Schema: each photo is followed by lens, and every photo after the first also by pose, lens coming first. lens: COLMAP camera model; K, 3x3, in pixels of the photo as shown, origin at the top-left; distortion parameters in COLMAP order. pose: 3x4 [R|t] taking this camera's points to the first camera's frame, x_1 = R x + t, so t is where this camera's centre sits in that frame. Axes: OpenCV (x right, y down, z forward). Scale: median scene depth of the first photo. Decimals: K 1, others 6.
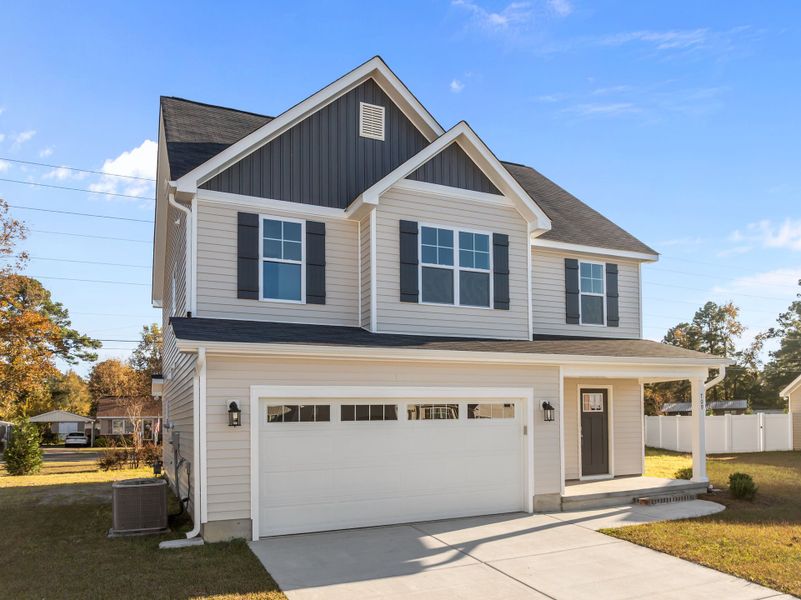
lens RADIAL K [[579.8, 0, 411.7], [0, 579.8, 412.9], [0, 0, 1]] dist [-0.040778, 0.000604]
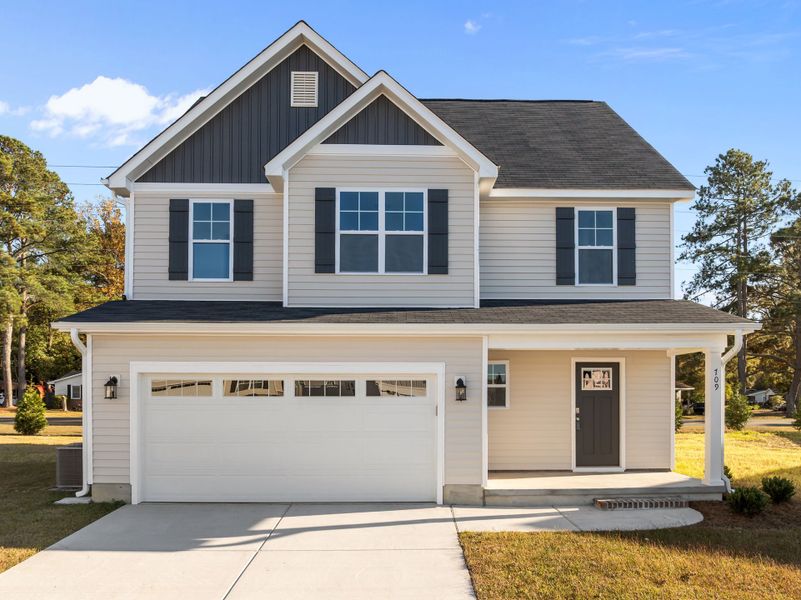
lens RADIAL K [[586.8, 0, 404.5], [0, 586.8, 394.3], [0, 0, 1]] dist [-0.034490, -0.000140]
pose [[0.920394, 0.018210, -0.390569, 0.488568], [-0.012812, 0.999783, 0.016421, -0.008294], [0.390783, -0.010110, 0.920427, 0.155107]]
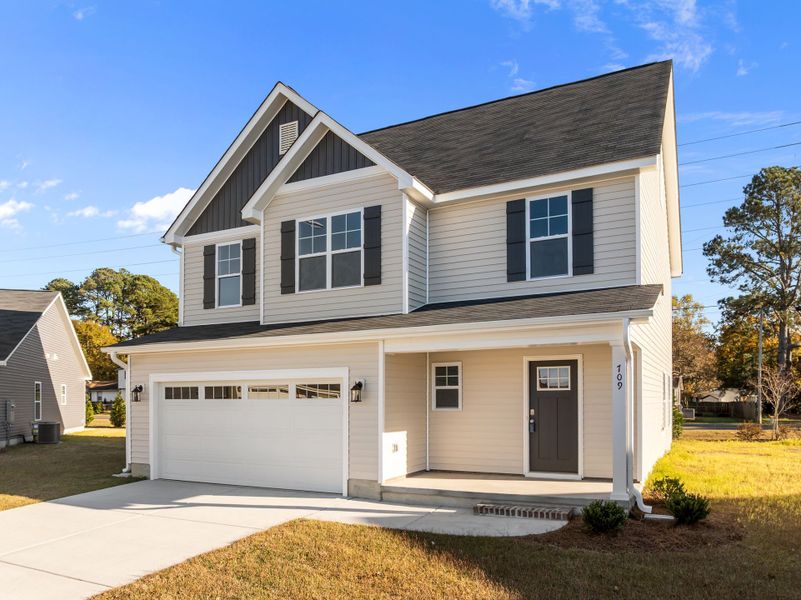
lens RADIAL K [[586.8, 0, 404.5], [0, 586.8, 394.3], [0, 0, 1]] dist [-0.034490, -0.000140]
pose [[0.628468, 0.009343, -0.777779, 1.000417], [0.003075, 0.999890, 0.014496, -0.011535], [0.777829, -0.011502, 0.628371, 0.449426]]
